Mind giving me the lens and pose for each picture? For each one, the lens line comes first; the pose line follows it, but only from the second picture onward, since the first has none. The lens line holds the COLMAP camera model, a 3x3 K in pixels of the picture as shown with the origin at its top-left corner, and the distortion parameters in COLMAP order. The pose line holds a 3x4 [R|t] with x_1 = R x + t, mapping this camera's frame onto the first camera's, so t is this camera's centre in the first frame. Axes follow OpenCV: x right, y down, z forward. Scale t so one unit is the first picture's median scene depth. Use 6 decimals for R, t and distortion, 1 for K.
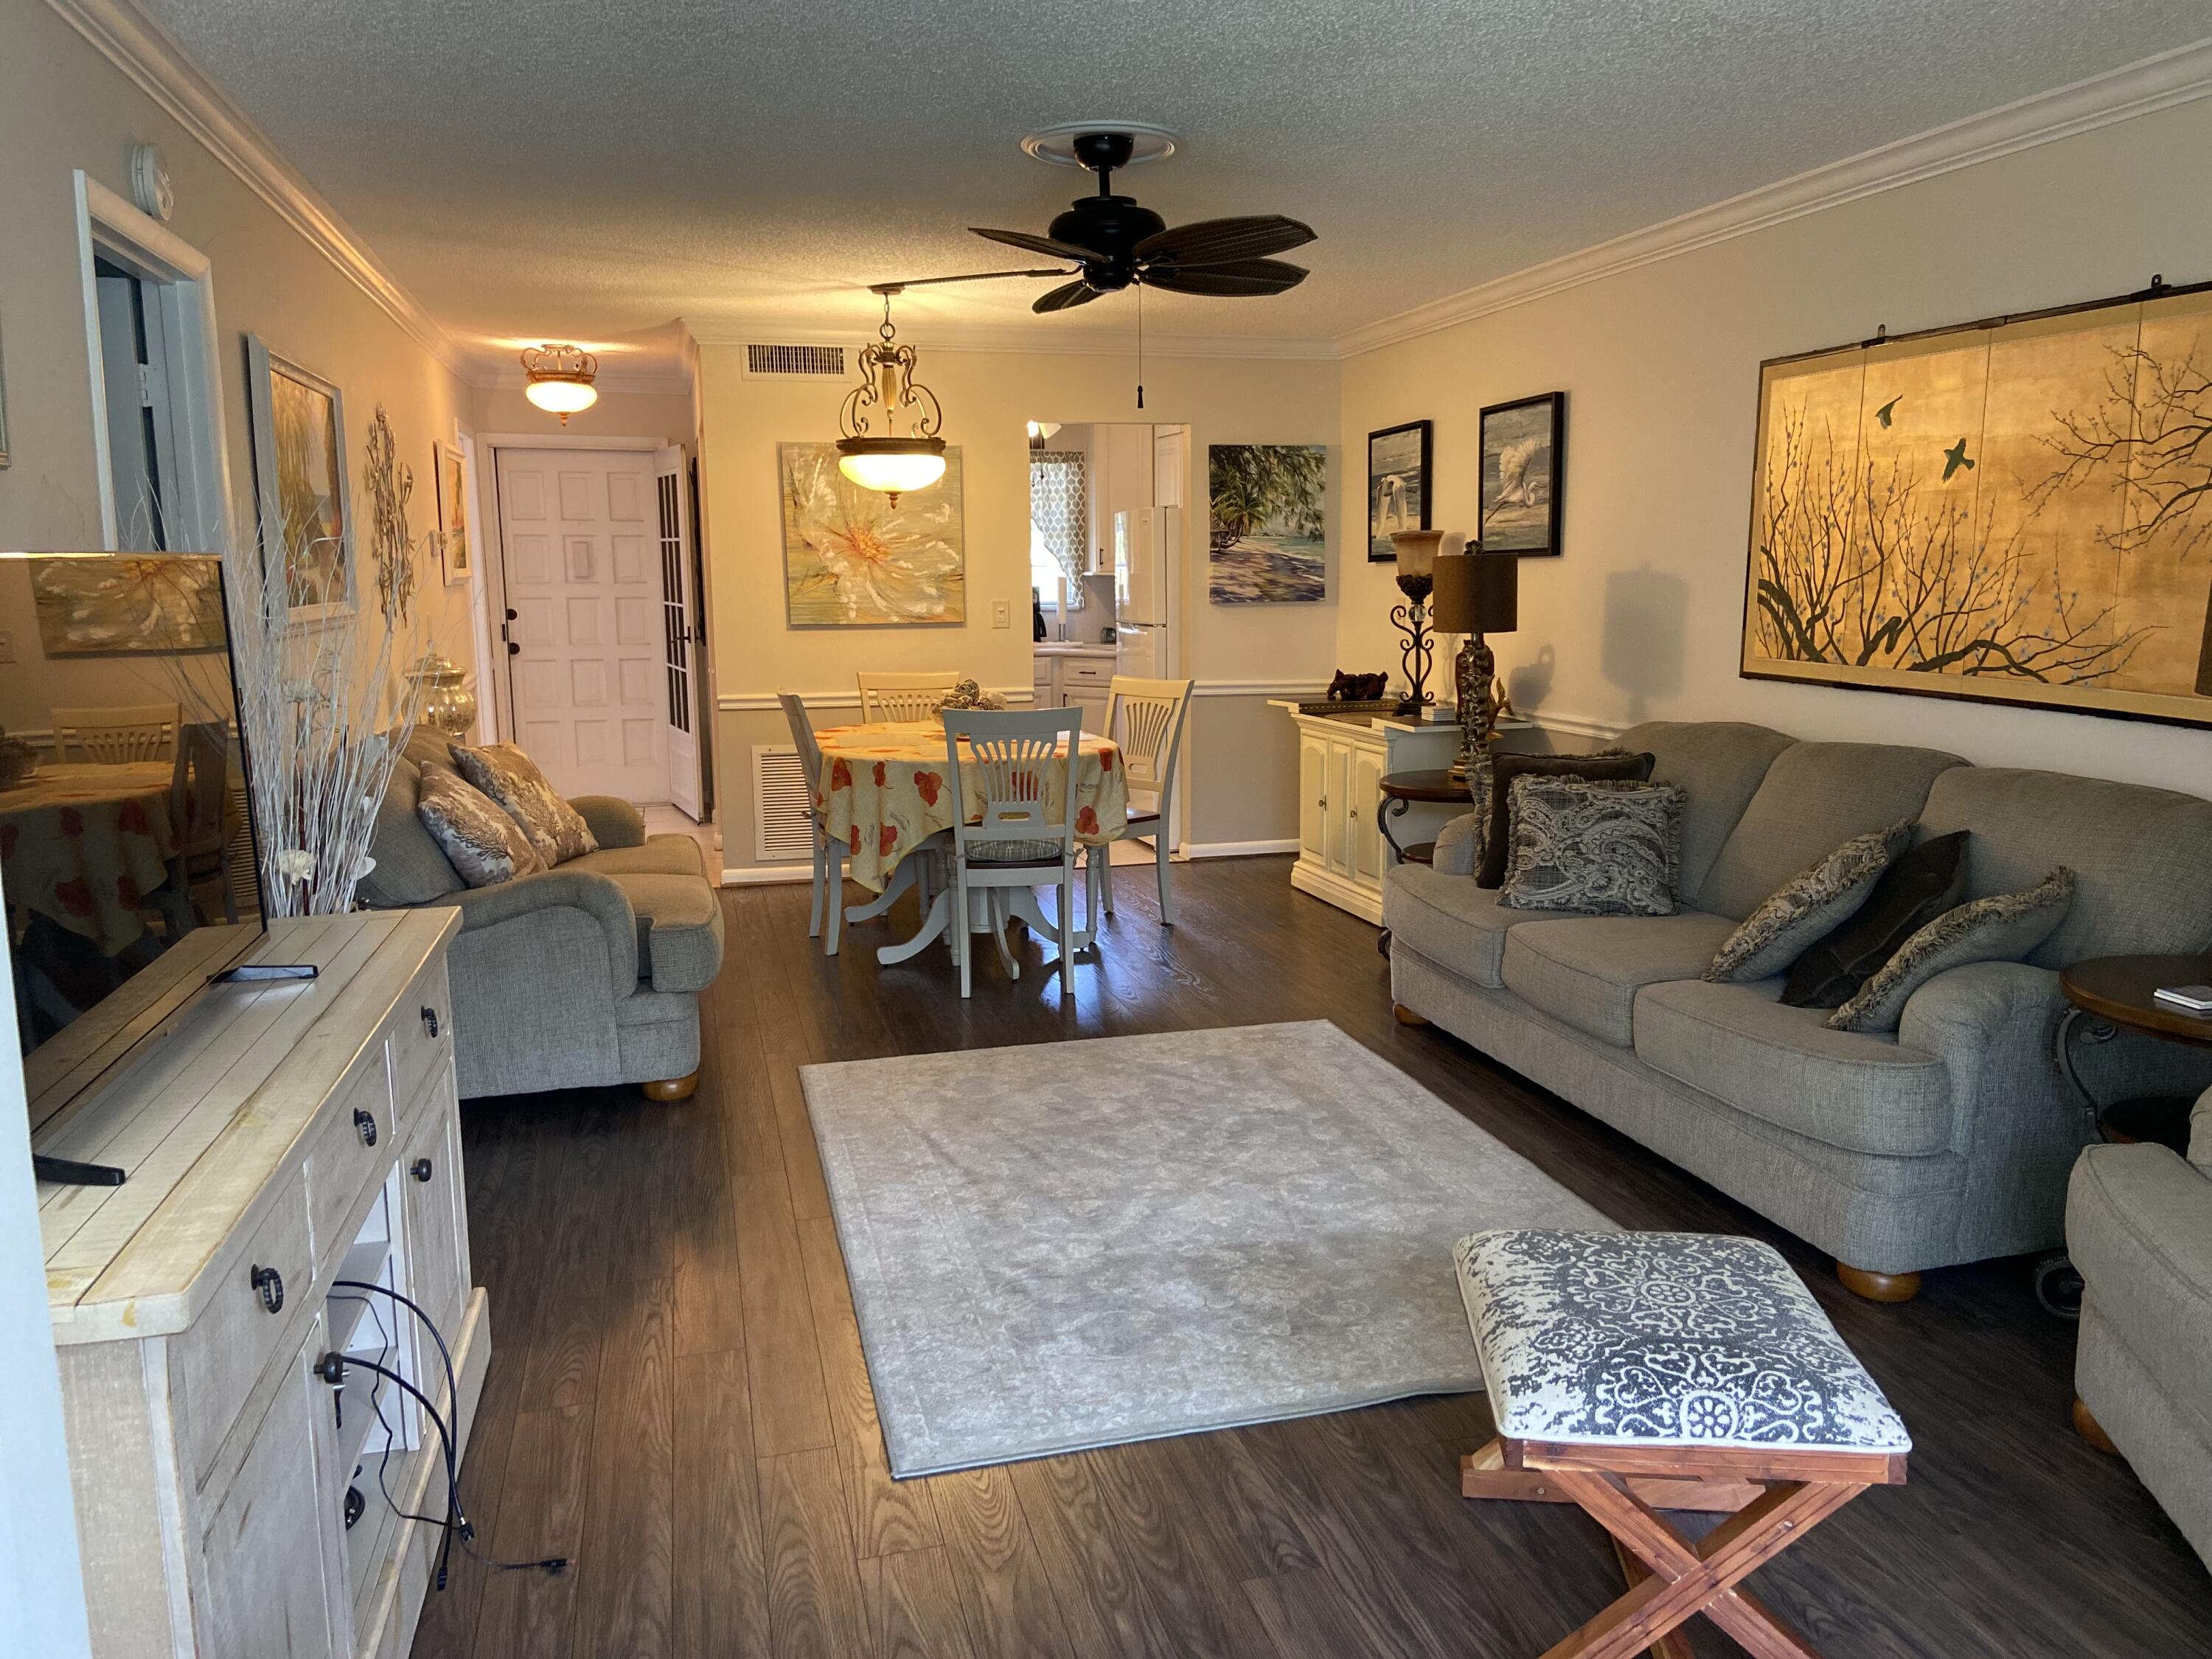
lens RADIAL K [[1693.8, 0, 1107.2], [0, 1693.8, 833.5], [0, 0, 1]] dist [0.122457, -0.021327]
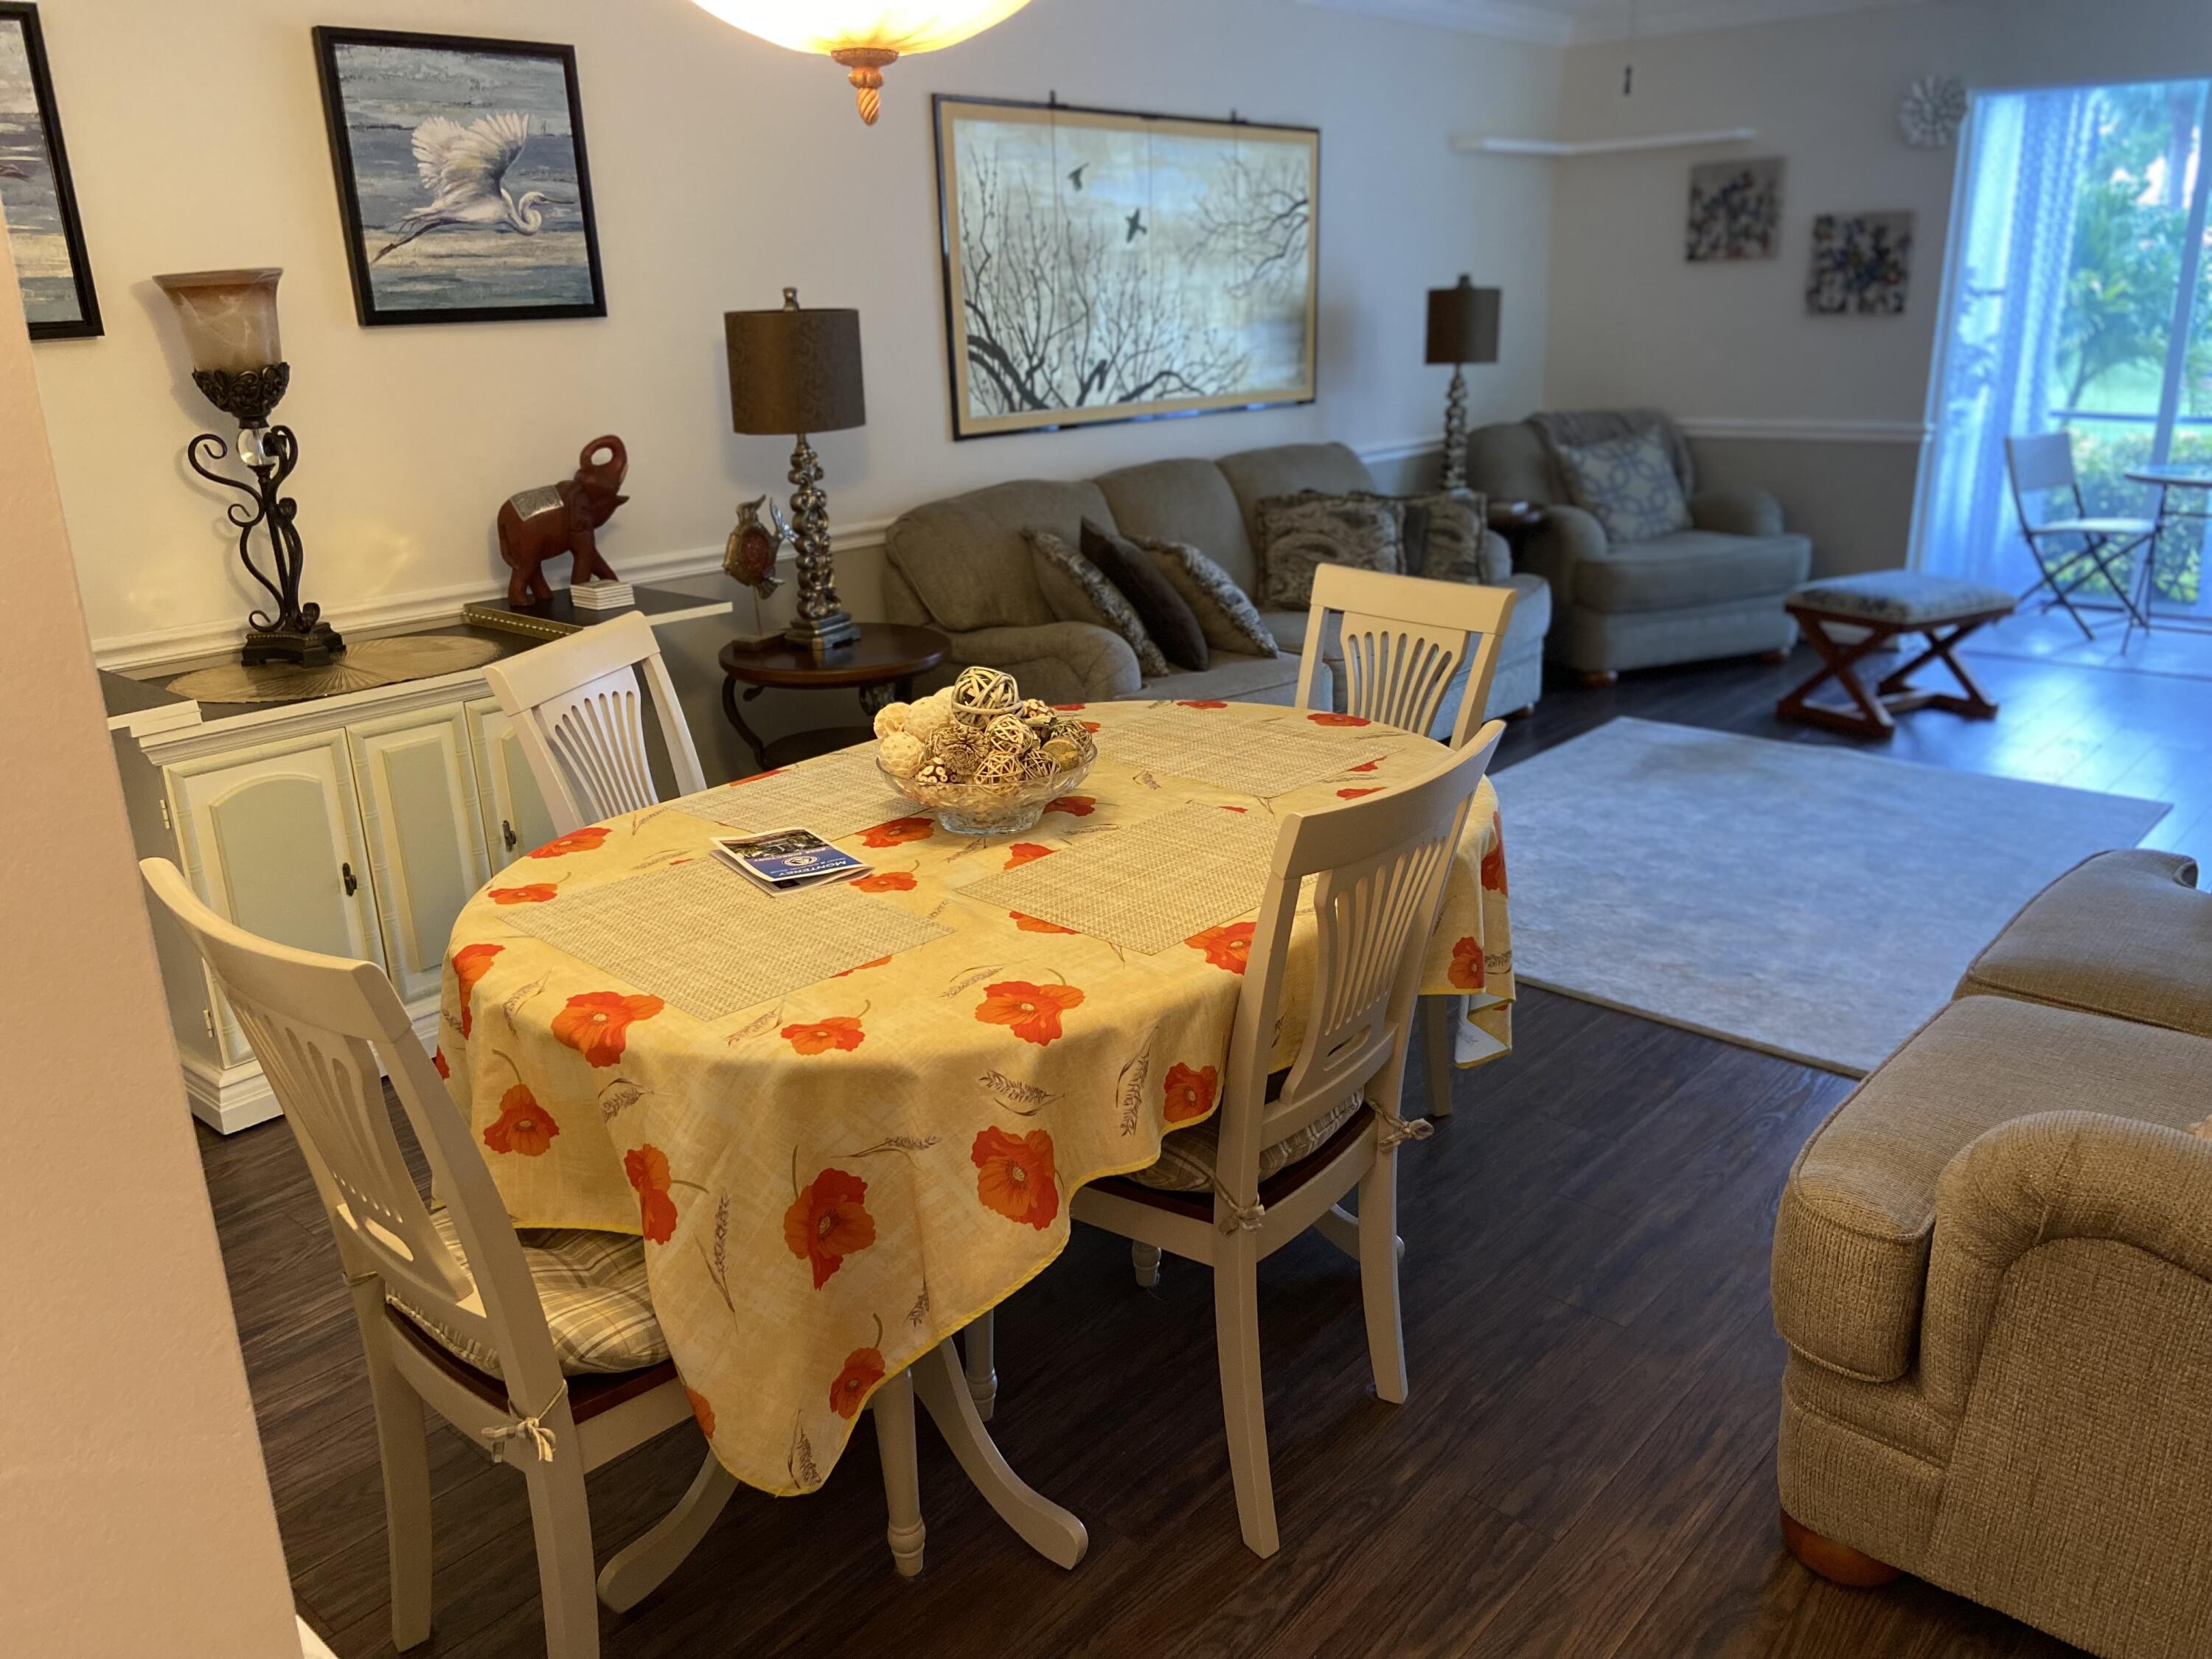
lens RADIAL K [[1693.8, 0, 1109.0], [0, 1693.8, 830.9], [0, 0, 1]] dist [0.122457, -0.021327]
pose [[-0.547888, -0.232913, 0.803474, -0.564736], [0.166183, 0.911015, 0.377407, -0.267805], [-0.819880, 0.340300, -0.460428, 1.619238]]
